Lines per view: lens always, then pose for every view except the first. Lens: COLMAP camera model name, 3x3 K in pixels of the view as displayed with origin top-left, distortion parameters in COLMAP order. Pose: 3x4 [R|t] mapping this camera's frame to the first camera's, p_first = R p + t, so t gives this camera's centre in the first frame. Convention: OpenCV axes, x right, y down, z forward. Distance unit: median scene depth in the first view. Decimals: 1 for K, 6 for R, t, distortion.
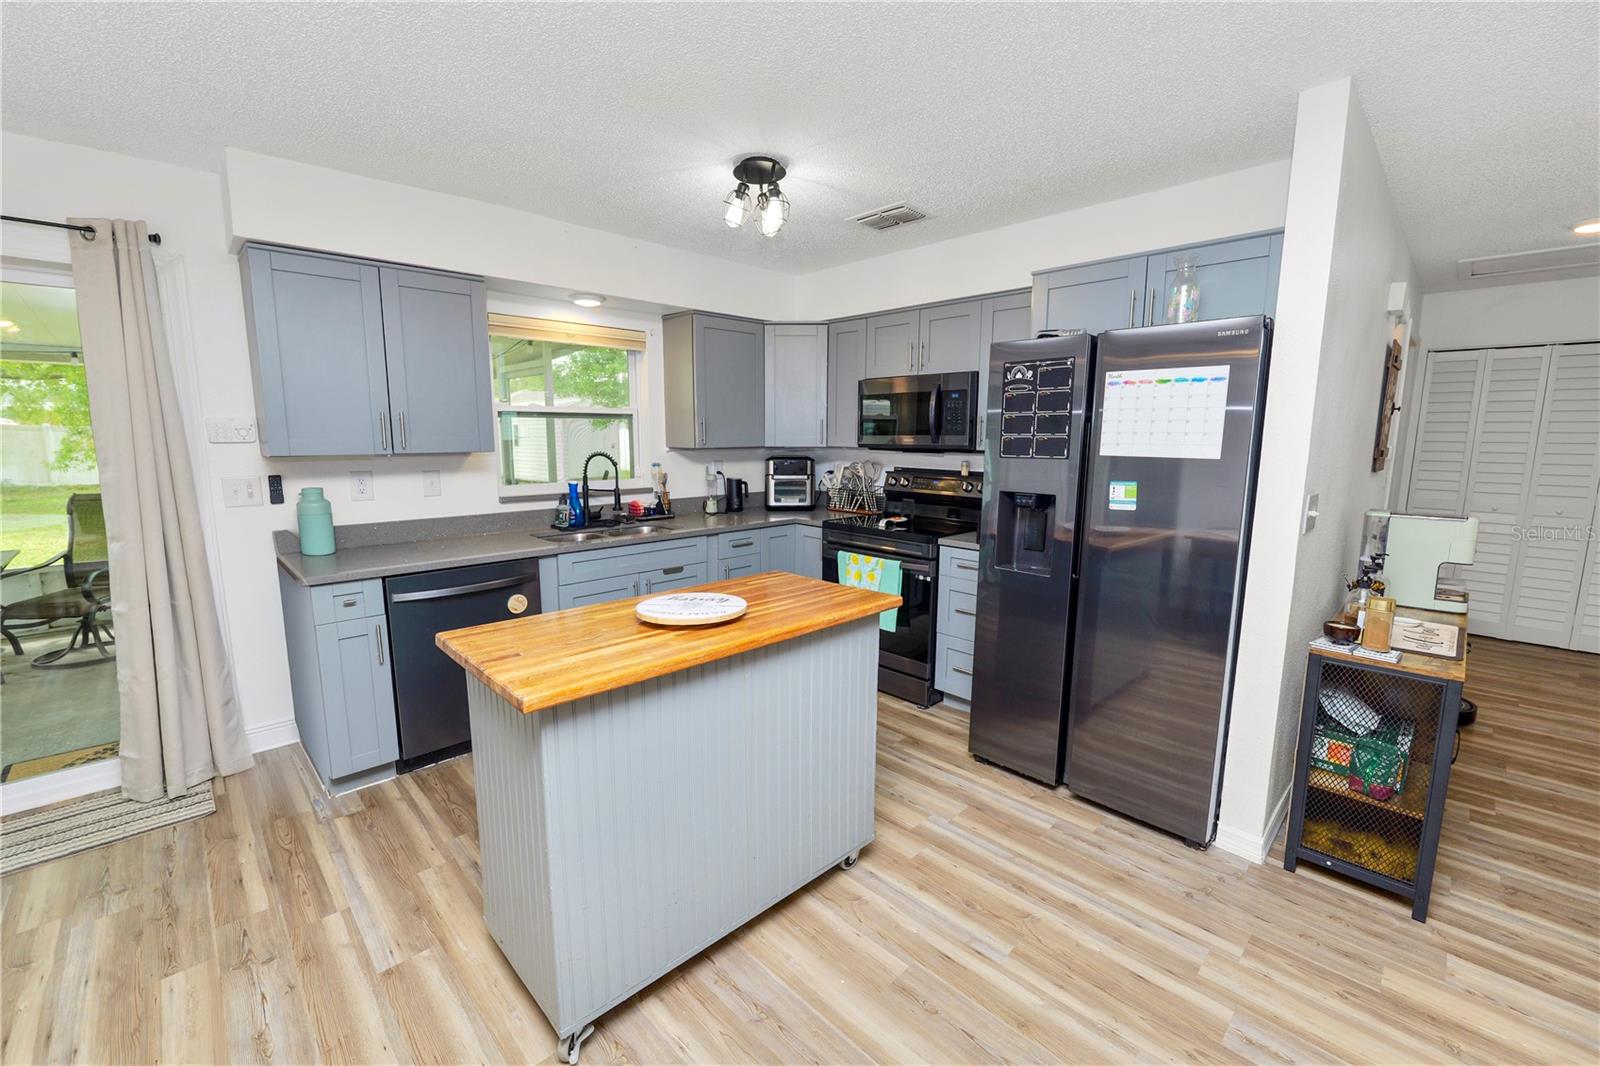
lens RADIAL K [[651.9, 0, 798.0], [0, 651.9, 529.5], [0, 0, 1]] dist [-0.011312, 0.000015]
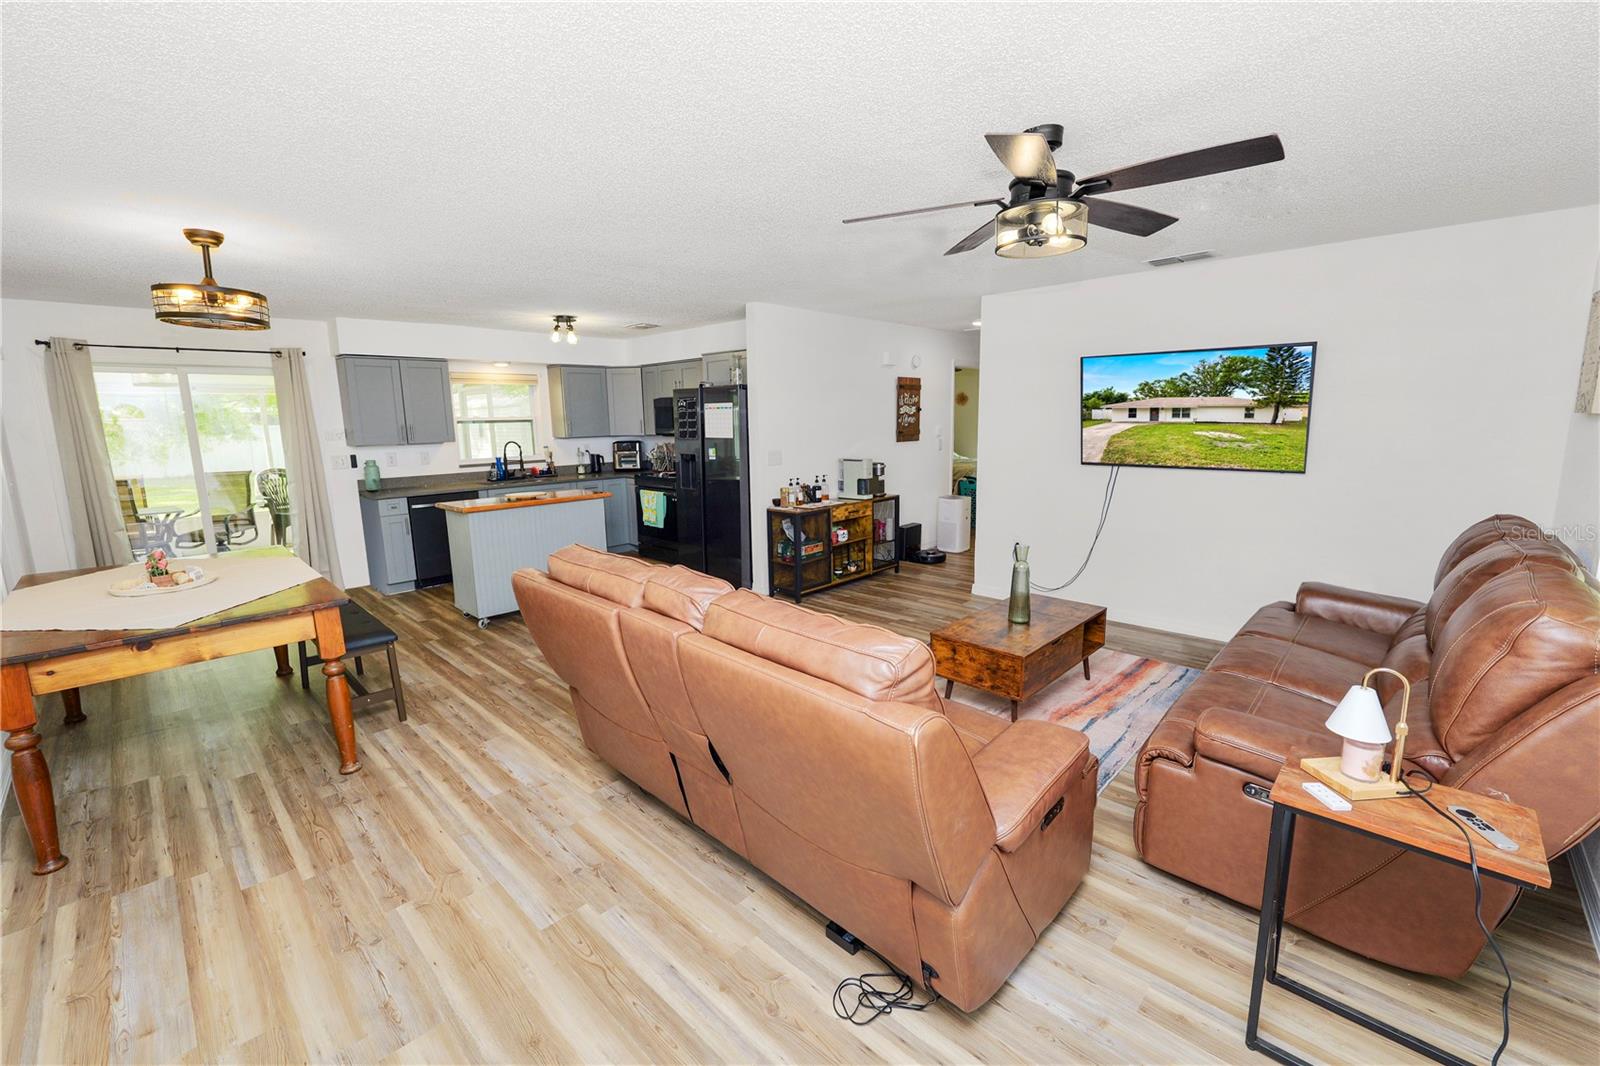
lens RADIAL K [[651.9, 0, 798.0], [0, 651.9, 529.5], [0, 0, 1]] dist [-0.011312, 0.000015]
pose [[0.999151, -0.025854, 0.032069, 0.543092], [0.025101, 0.999404, 0.023686, 0.136025], [-0.032663, -0.022861, 0.999205, -1.095971]]
